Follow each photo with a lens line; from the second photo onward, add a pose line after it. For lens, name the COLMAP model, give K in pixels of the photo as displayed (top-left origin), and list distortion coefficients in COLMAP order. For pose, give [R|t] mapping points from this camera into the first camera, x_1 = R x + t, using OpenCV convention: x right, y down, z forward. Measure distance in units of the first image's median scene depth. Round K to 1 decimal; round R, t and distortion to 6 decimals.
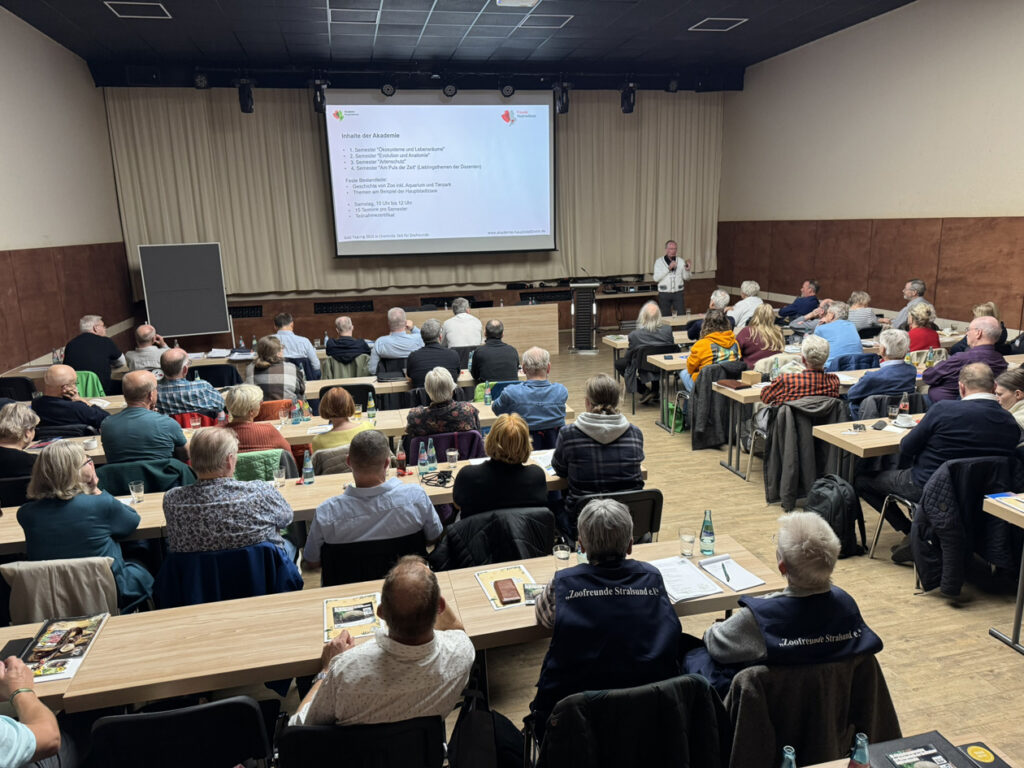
lens RADIAL K [[709.8, 0, 512.0], [0, 709.8, 384.0], [0, 0, 1]] dist [0.109502, -0.143402]
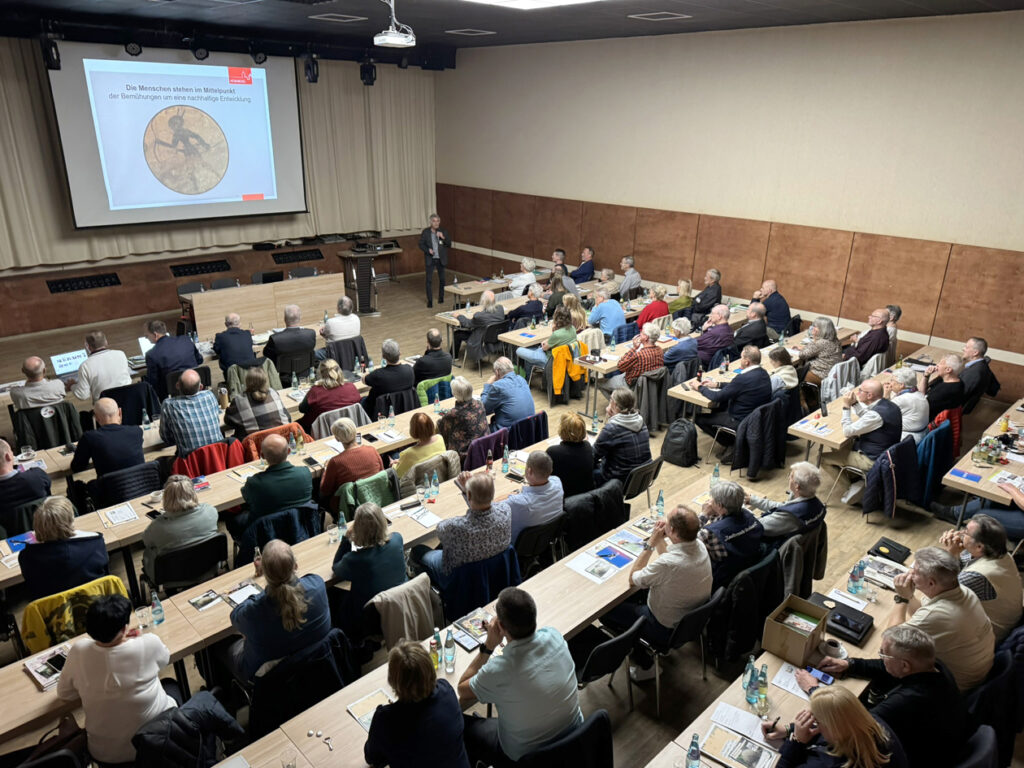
lens RADIAL K [[709.8, 0, 512.0], [0, 709.8, 384.0], [0, 0, 1]] dist [0.109502, -0.143402]
pose [[0.855444, -0.137105, 0.499417, -0.282564], [0.071360, 0.986328, 0.148546, -0.089542], [-0.512955, -0.091434, 0.853532, -0.078892]]
